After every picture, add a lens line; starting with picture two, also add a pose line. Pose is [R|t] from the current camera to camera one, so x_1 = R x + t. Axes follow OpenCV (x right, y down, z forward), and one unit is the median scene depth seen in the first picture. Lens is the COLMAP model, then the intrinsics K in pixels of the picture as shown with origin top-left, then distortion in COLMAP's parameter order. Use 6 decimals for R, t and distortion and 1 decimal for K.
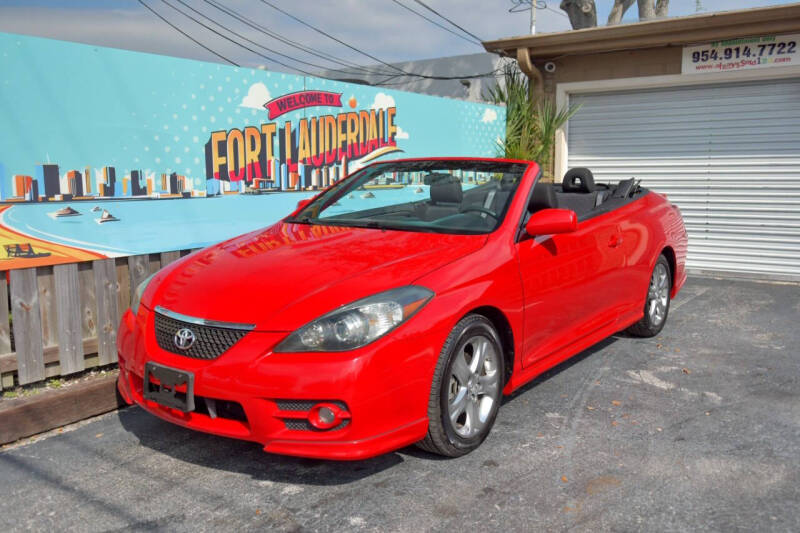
lens RADIAL K [[716.9, 0, 396.8], [0, 716.9, 271.1], [0, 0, 1]] dist [0.001917, -0.026054]
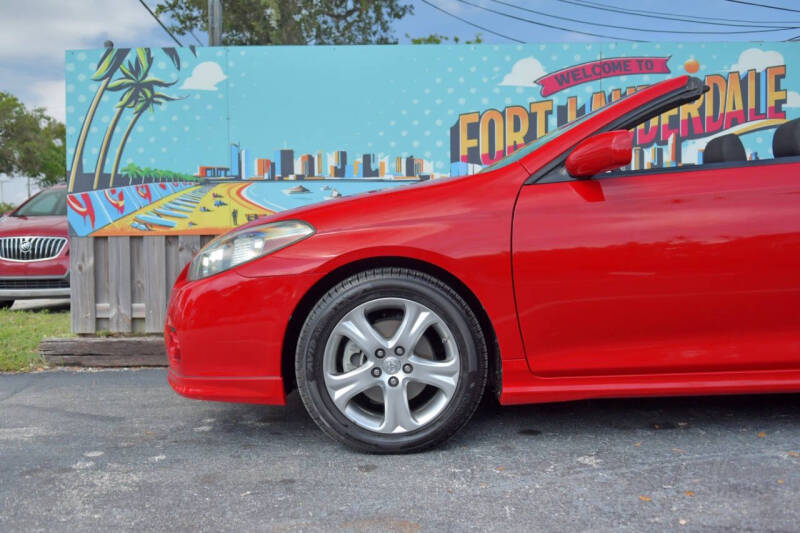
lens RADIAL K [[751.6, 0, 401.7], [0, 751.6, 266.8], [0, 0, 1]] dist [-0.005190, 0.000000]
pose [[0.587691, 0.027543, -0.808617, 0.497191], [-0.104160, 0.993679, -0.041856, 0.059996], [0.802353, 0.108824, 0.586845, 0.335278]]
